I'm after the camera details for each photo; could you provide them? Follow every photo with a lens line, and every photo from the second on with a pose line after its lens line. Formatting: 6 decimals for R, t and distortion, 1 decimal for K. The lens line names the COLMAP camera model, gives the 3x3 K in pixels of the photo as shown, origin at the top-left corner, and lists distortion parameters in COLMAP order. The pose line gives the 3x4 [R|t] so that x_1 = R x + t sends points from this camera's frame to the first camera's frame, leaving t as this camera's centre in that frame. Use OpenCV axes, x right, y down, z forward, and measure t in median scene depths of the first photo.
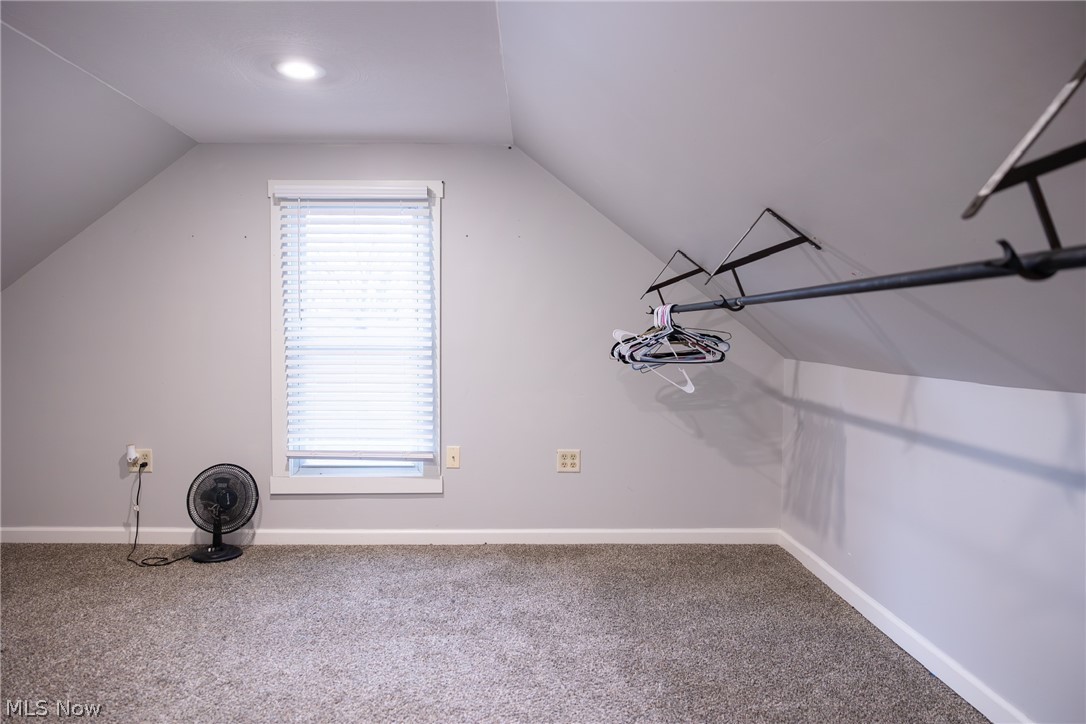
lens RADIAL K [[706.5, 0, 548.2], [0, 706.5, 358.6], [0, 0, 1]] dist [-0.012767, 0.005774]
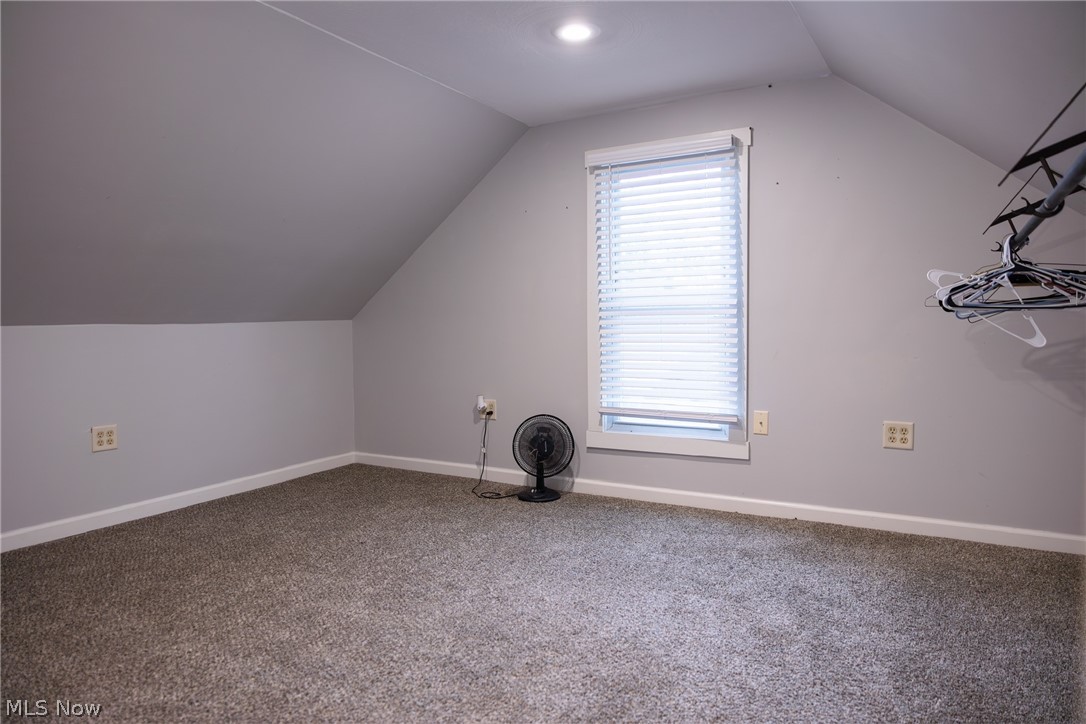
lens RADIAL K [[706.5, 0, 548.2], [0, 706.5, 358.6], [0, 0, 1]] dist [-0.012767, 0.005774]
pose [[0.853611, 0.012521, -0.520760, 0.121946], [-0.000763, 0.999740, 0.022786, 0.037195], [0.520910, -0.019053, 0.853399, 0.063068]]
